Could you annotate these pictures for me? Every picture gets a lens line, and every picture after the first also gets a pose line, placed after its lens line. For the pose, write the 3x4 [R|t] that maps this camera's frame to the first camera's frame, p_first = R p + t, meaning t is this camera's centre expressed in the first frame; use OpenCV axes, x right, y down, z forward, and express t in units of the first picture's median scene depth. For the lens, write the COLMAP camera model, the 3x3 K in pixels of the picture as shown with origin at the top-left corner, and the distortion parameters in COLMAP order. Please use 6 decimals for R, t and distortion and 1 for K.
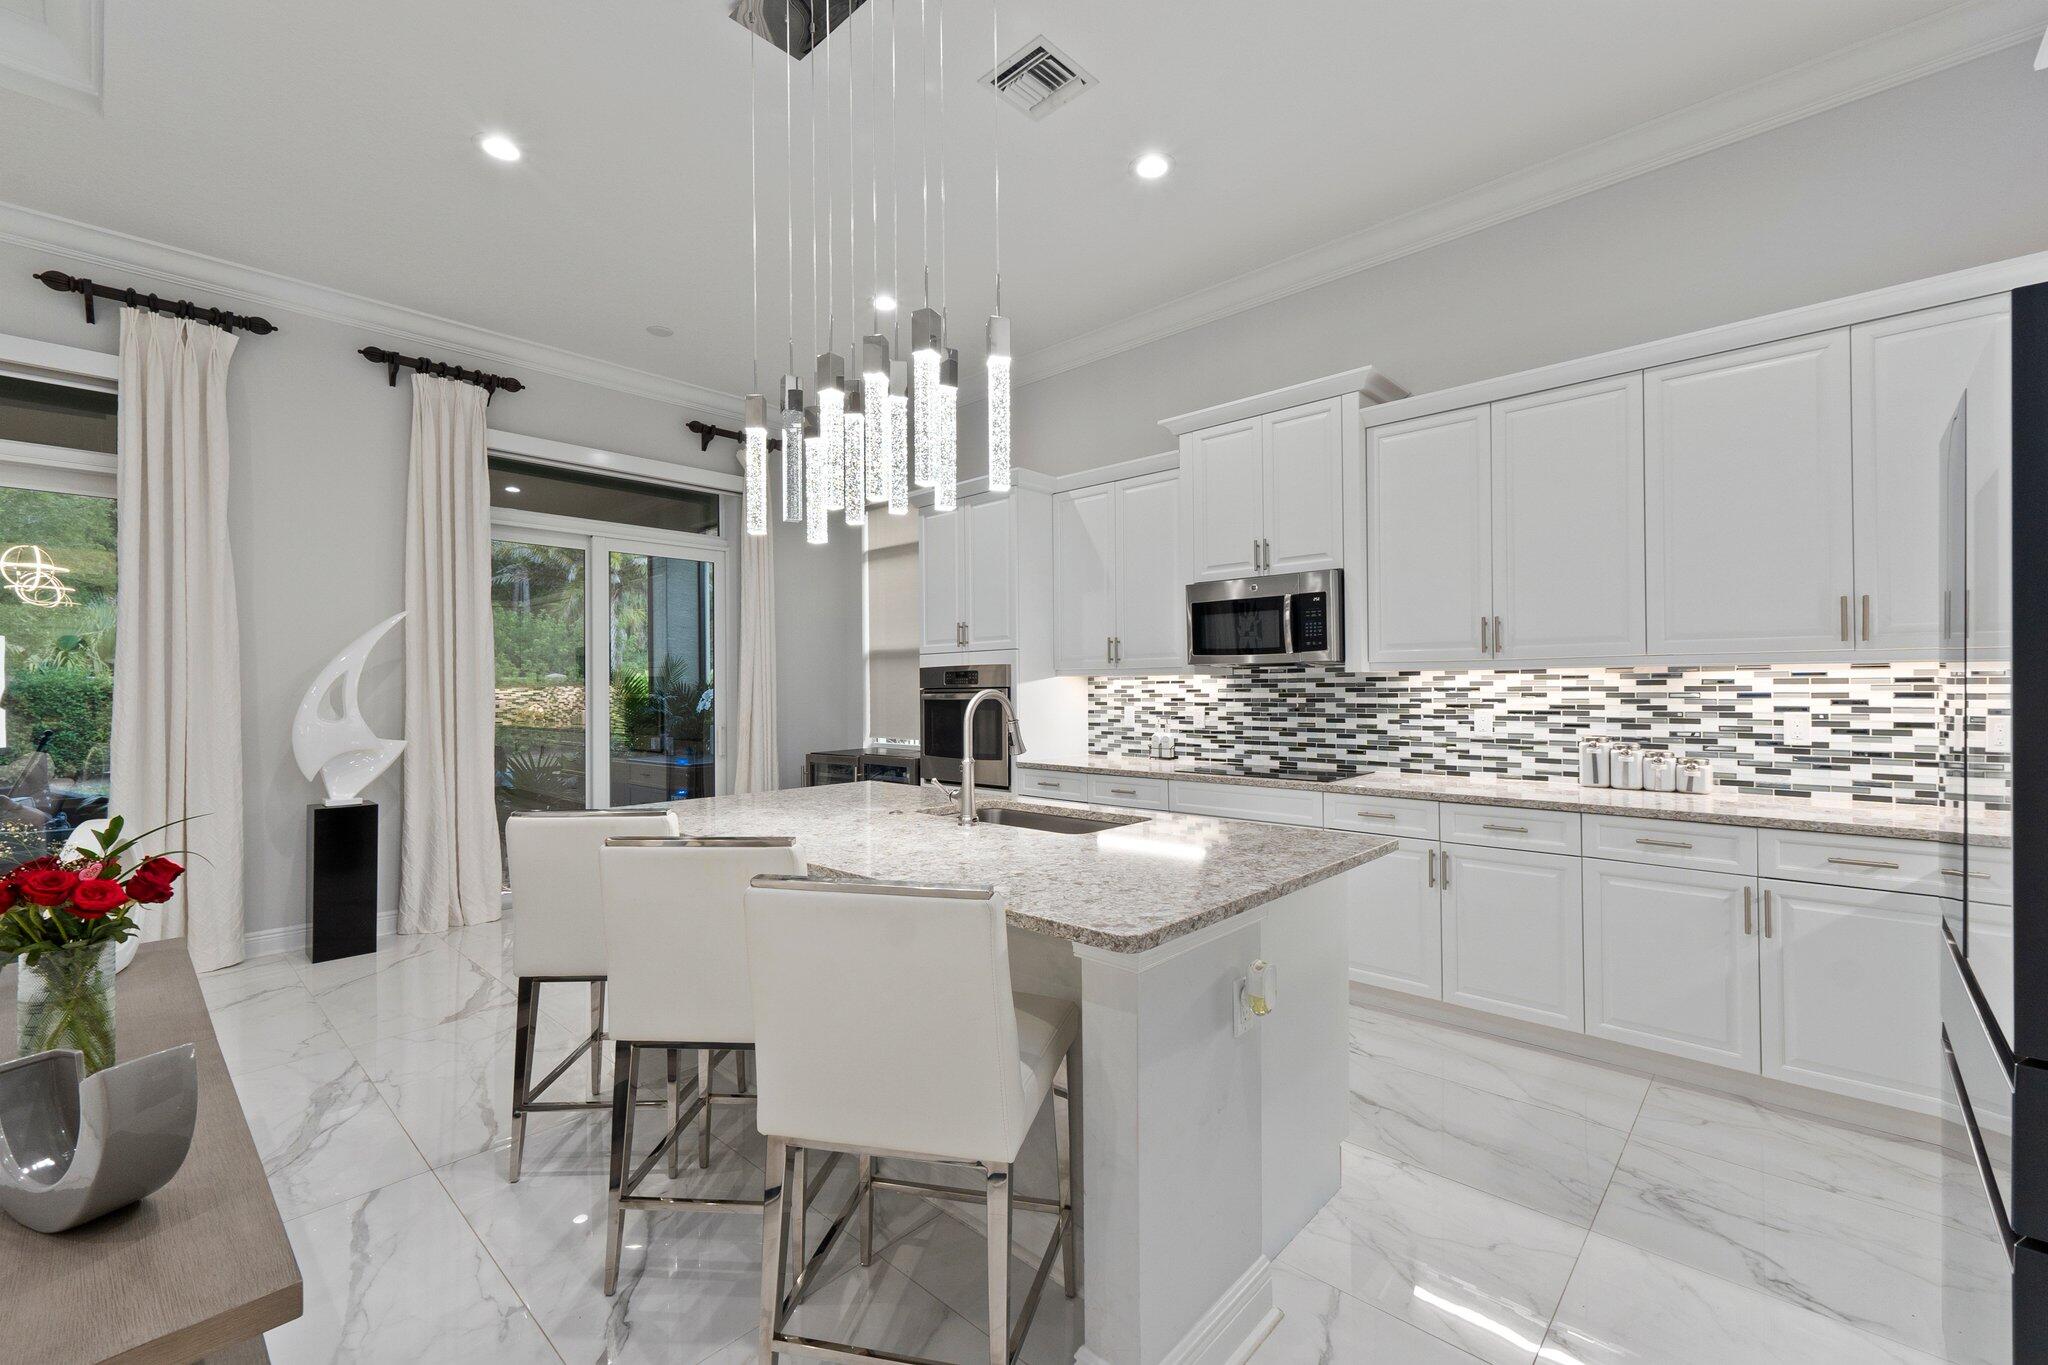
lens RADIAL K [[858.4, 0, 1031.2], [0, 858.4, 686.3], [0, 0, 1]] dist [0.007980, -0.001009]
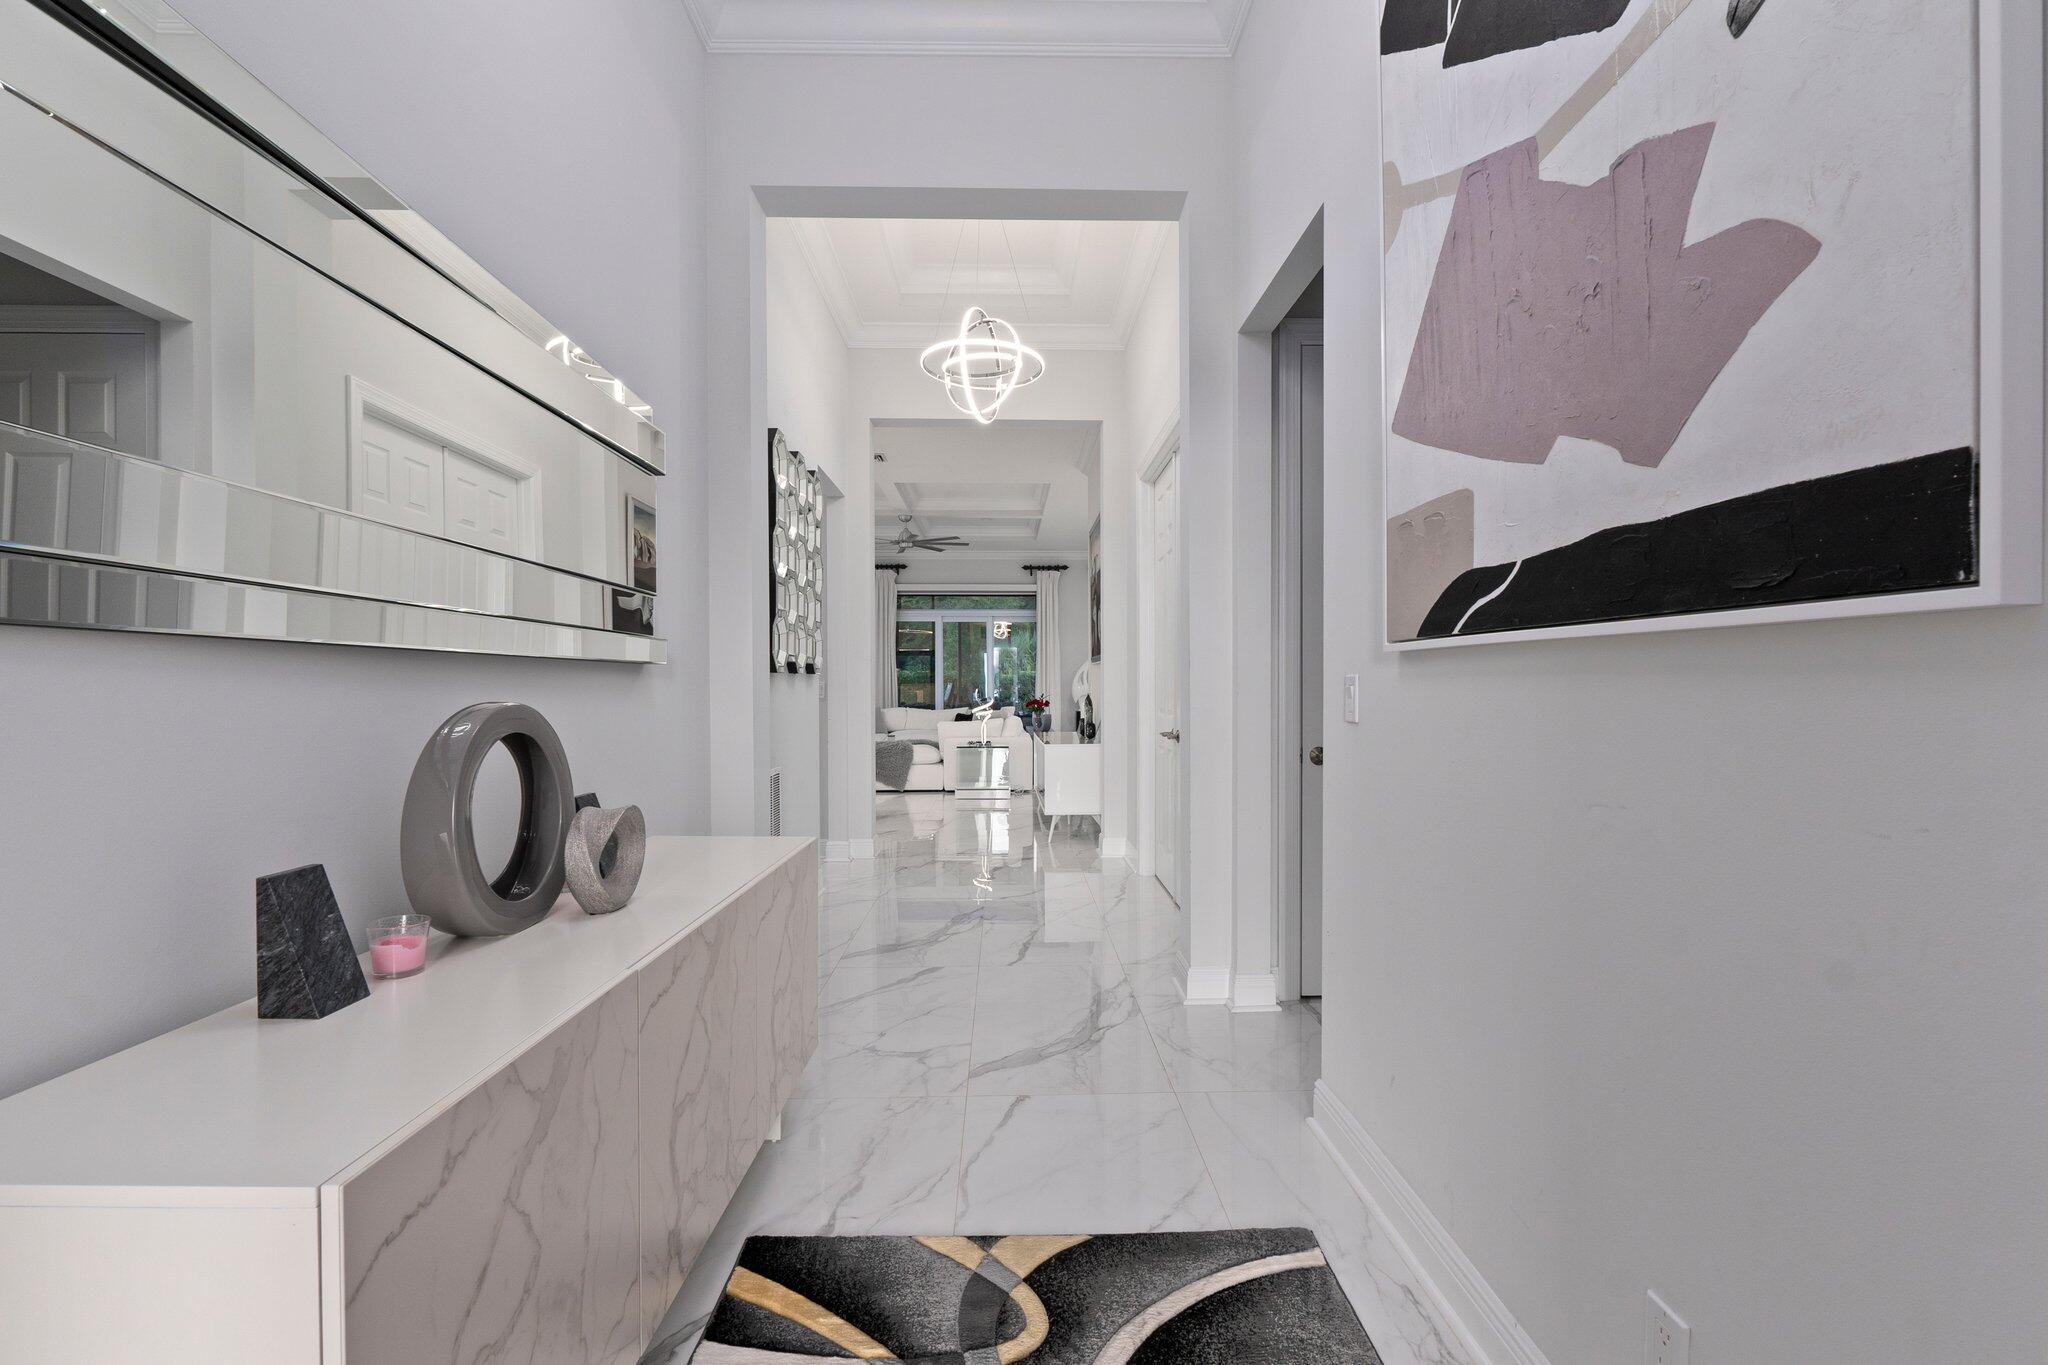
lens RADIAL K [[858.4, 0, 1038.1], [0, 858.4, 681.1], [0, 0, 1]] dist [0.007980, -0.001009]
pose [[0.710235, 0.003877, -0.703954, 1.433047], [-0.000972, 0.999989, 0.004528, 0.011695], [0.703964, -0.002532, 0.710232, -1.496881]]
